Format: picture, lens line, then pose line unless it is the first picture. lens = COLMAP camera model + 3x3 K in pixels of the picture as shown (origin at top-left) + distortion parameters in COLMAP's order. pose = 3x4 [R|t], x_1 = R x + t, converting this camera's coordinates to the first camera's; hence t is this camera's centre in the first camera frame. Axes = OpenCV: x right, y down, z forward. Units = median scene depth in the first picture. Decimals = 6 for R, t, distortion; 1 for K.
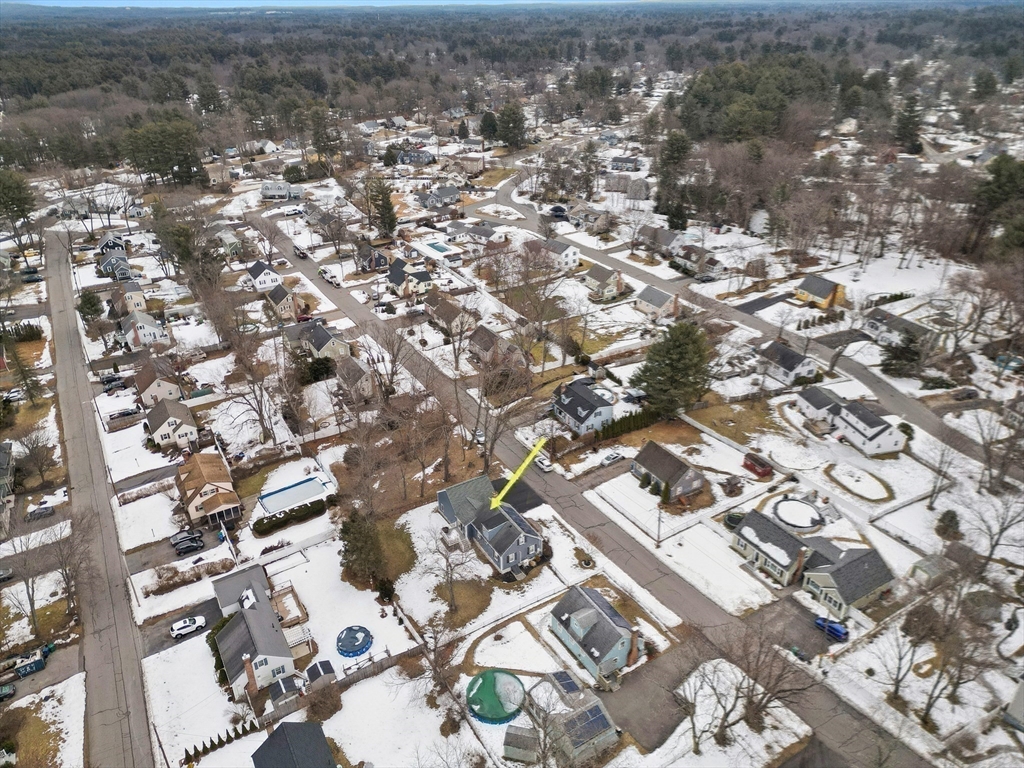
lens RADIAL K [[712.7, 0, 512.0], [0, 712.7, 384.0], [0, 0, 1]] dist [0.078232, -0.078172]
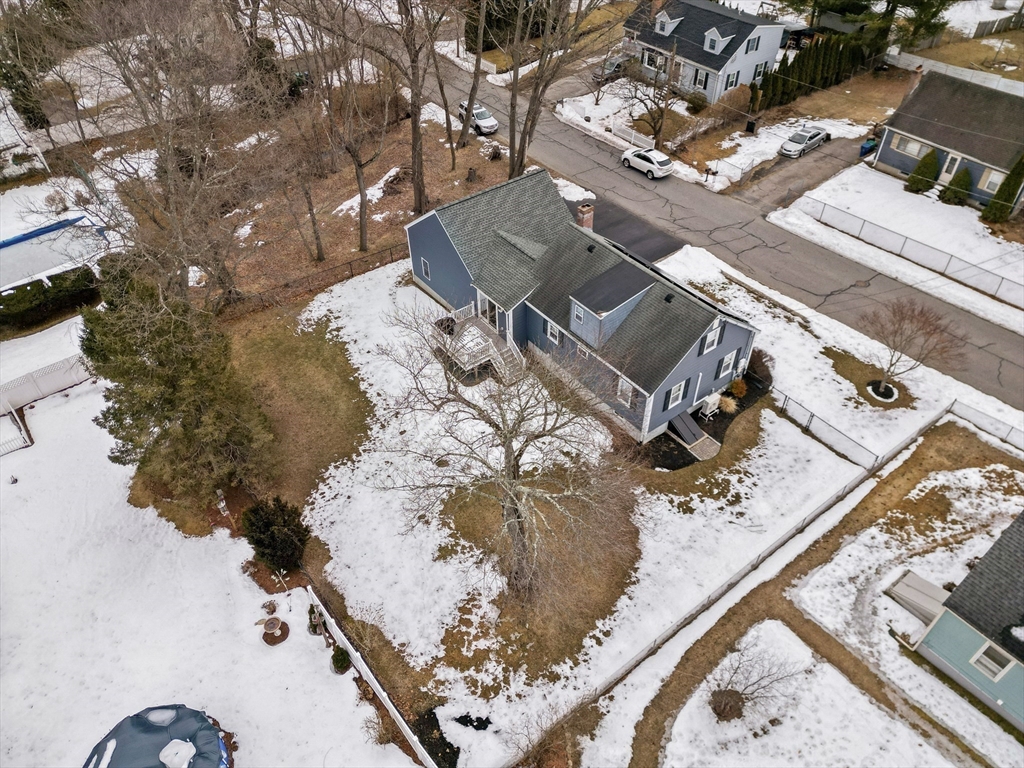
lens RADIAL K [[712.7, 0, 512.0], [0, 712.7, 384.0], [0, 0, 1]] dist [0.078232, -0.078172]
pose [[0.993885, -0.072915, 0.082921, -0.092011], [0.048474, 0.962847, 0.265660, 0.141338], [-0.099211, -0.260016, 0.960494, 0.659968]]
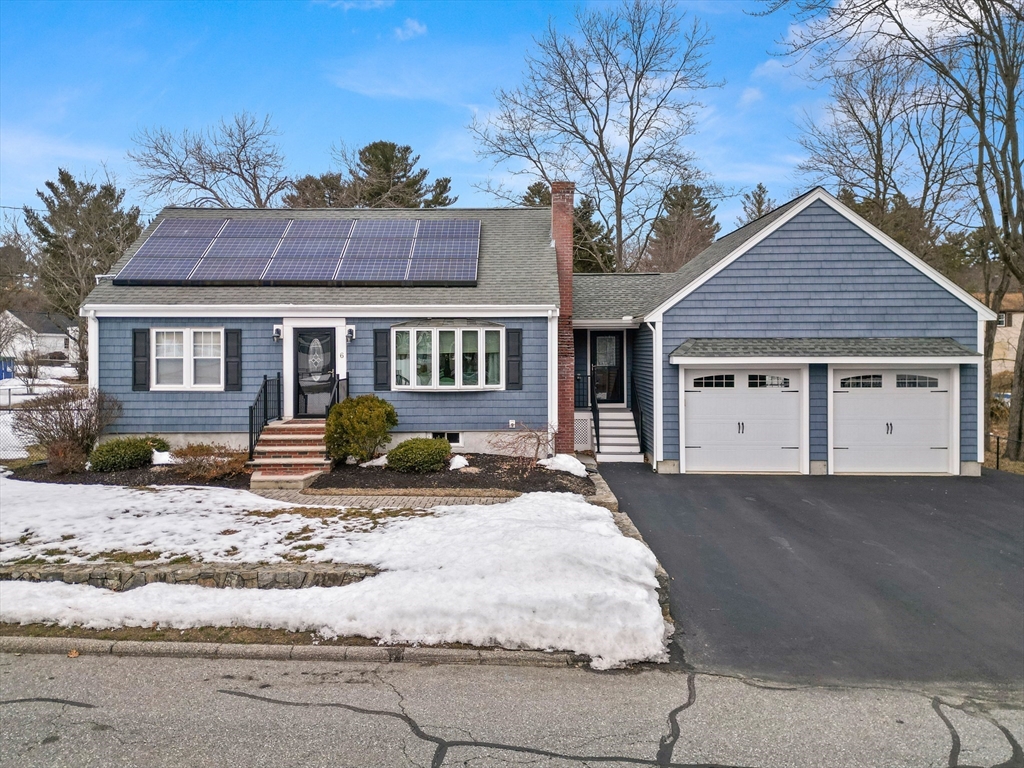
lens RADIAL K [[728.5, 0, 507.7], [0, 728.5, 351.2], [0, 0, 1]] dist [0.077010, -0.076761]
pose [[-0.523193, 0.026289, -0.851808, 0.117199], [-0.389289, 0.881775, 0.266321, 0.146990], [0.758105, 0.470937, -0.451105, 1.079120]]
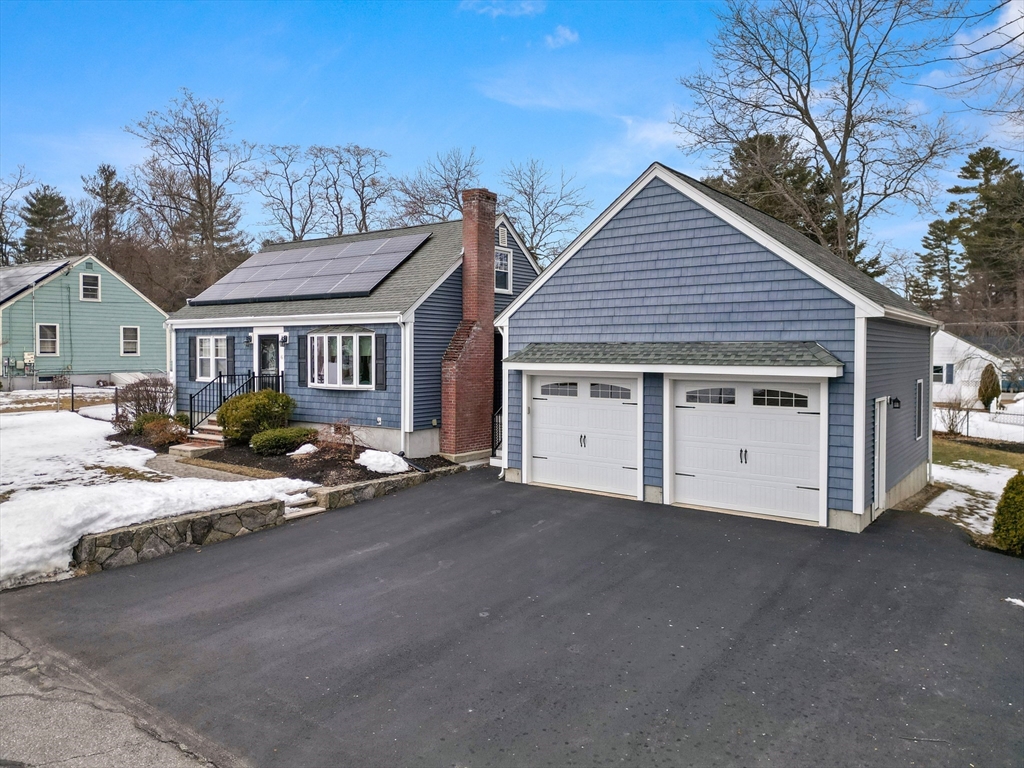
lens RADIAL K [[712.7, 0, 512.0], [0, 712.7, 384.0], [0, 0, 1]] dist [0.078232, -0.078172]
pose [[-0.920688, 0.022494, -0.389650, 0.031000], [-0.177459, 0.865052, 0.469248, 0.113799], [0.347623, 0.501178, -0.792451, 1.148415]]
